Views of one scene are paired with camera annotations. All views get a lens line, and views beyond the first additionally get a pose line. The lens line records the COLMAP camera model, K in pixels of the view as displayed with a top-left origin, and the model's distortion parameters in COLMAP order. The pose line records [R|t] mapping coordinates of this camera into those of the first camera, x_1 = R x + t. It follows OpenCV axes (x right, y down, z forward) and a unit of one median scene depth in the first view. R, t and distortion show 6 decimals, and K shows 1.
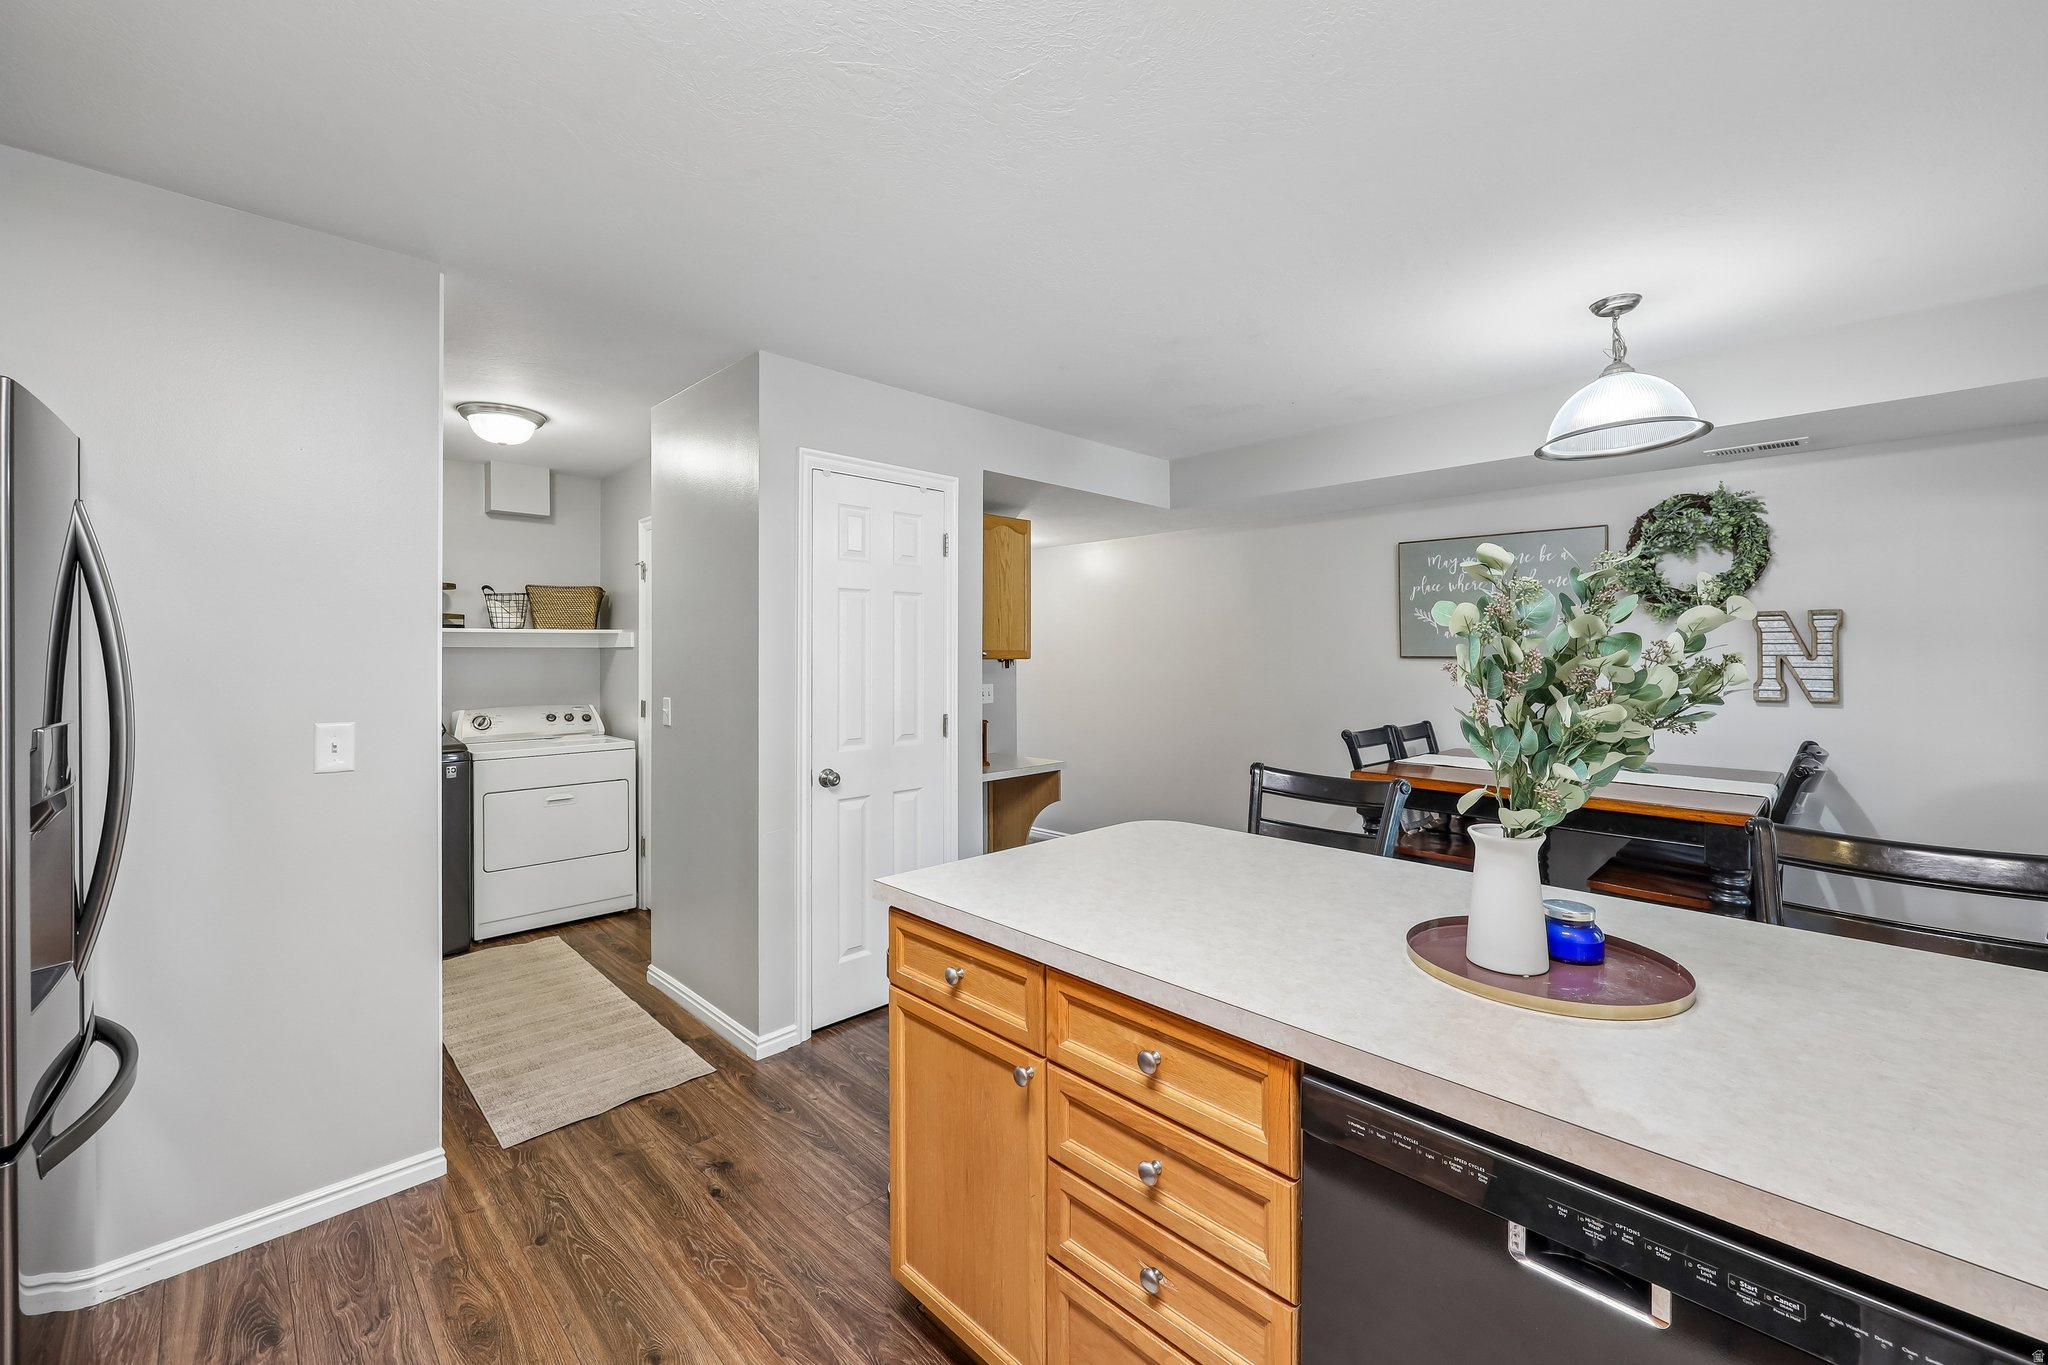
lens RADIAL K [[828.5, 0, 1023.1], [0, 828.5, 668.4], [0, 0, 1]] dist [0.000076, 0.000138]
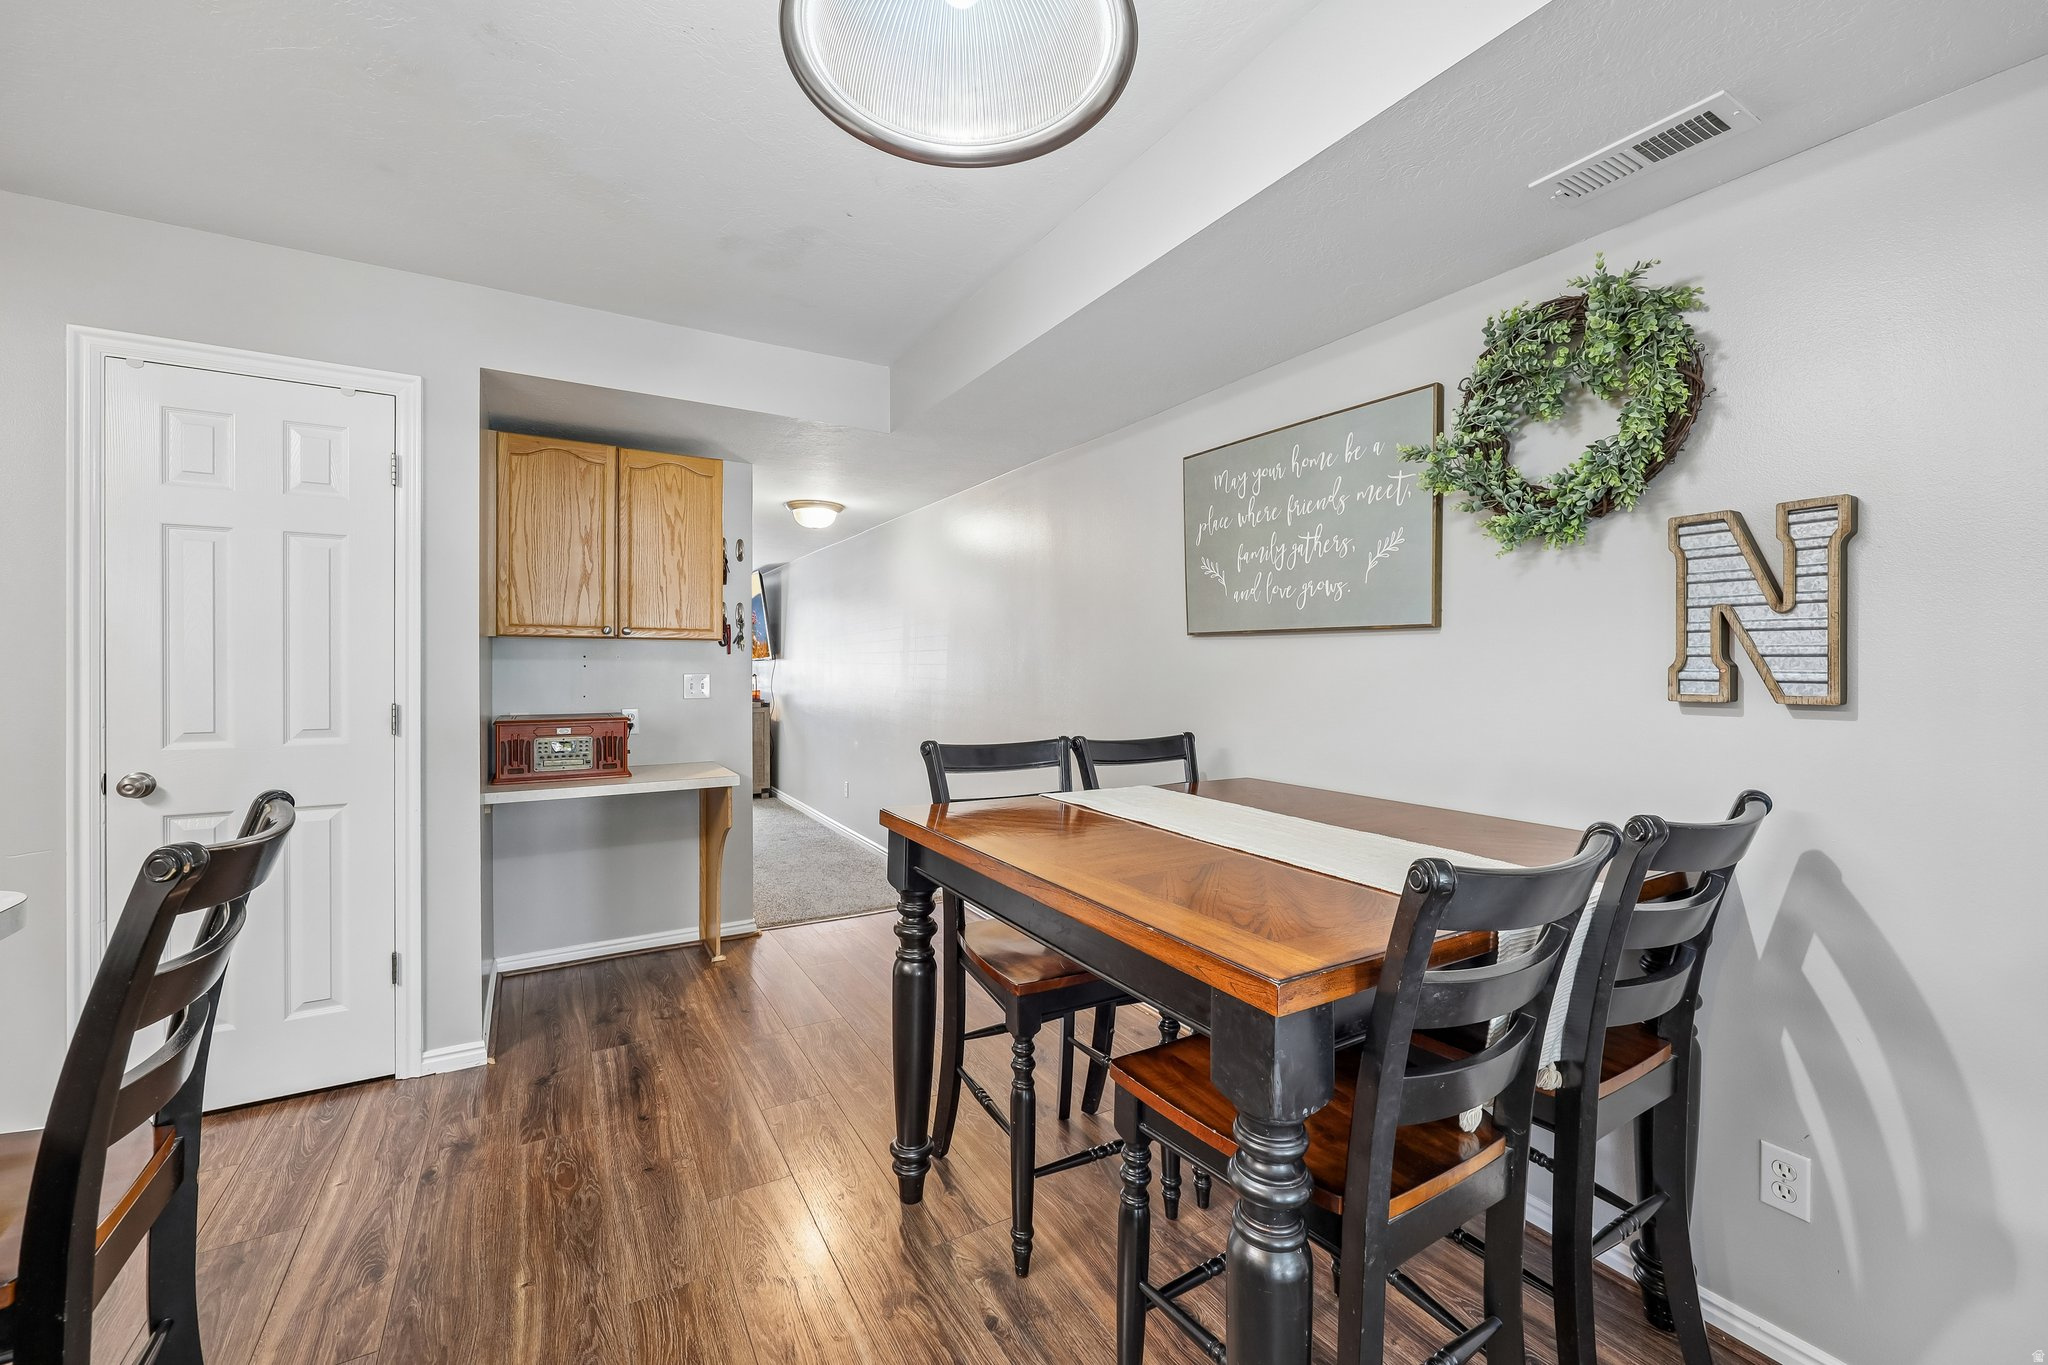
lens RADIAL K [[821.9, 0, 1026.4], [0, 821.9, 674.5], [0, 0, 1]] dist [0.000048, 0.000113]
pose [[0.971902, 0.008231, -0.235241, 0.637202], [-0.009502, 0.999946, -0.004270, 0.028742], [0.235193, 0.006386, 0.971928, 0.452802]]
